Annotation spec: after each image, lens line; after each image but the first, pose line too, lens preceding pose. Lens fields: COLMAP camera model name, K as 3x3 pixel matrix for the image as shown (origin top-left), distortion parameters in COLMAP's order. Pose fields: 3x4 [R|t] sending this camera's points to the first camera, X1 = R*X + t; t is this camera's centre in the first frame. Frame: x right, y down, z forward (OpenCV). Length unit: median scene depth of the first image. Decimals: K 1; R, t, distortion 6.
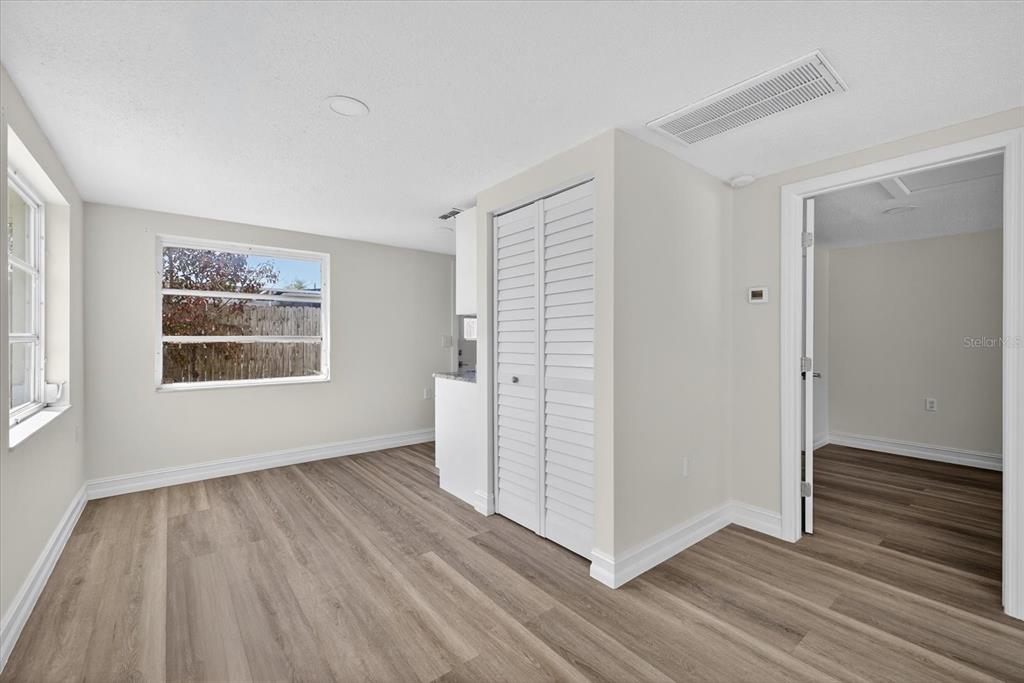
lens RADIAL K [[441.7, 0, 516.7], [0, 441.7, 338.1], [0, 0, 1]] dist [-0.007835, 0.001651]
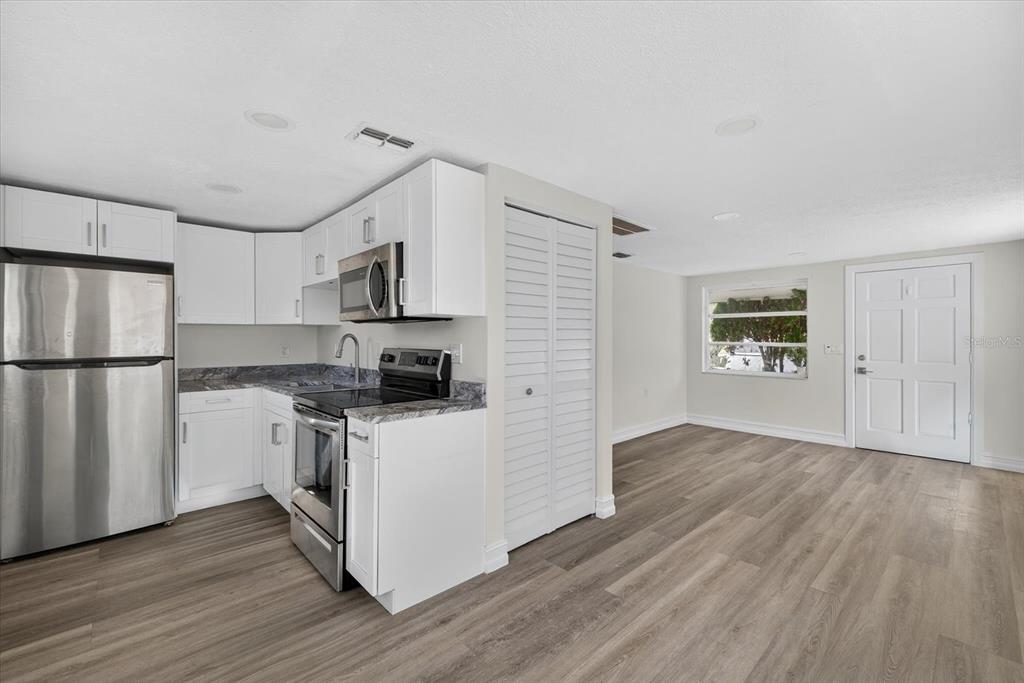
lens RADIAL K [[441.7, 0, 505.1], [0, 441.7, 347.5], [0, 0, 1]] dist [-0.007835, 0.001651]
pose [[-0.086841, -0.021532, 0.995989, -1.128924], [-0.007108, 0.999754, 0.020993, -0.030475], [-0.996197, -0.005257, -0.086973, 1.365315]]
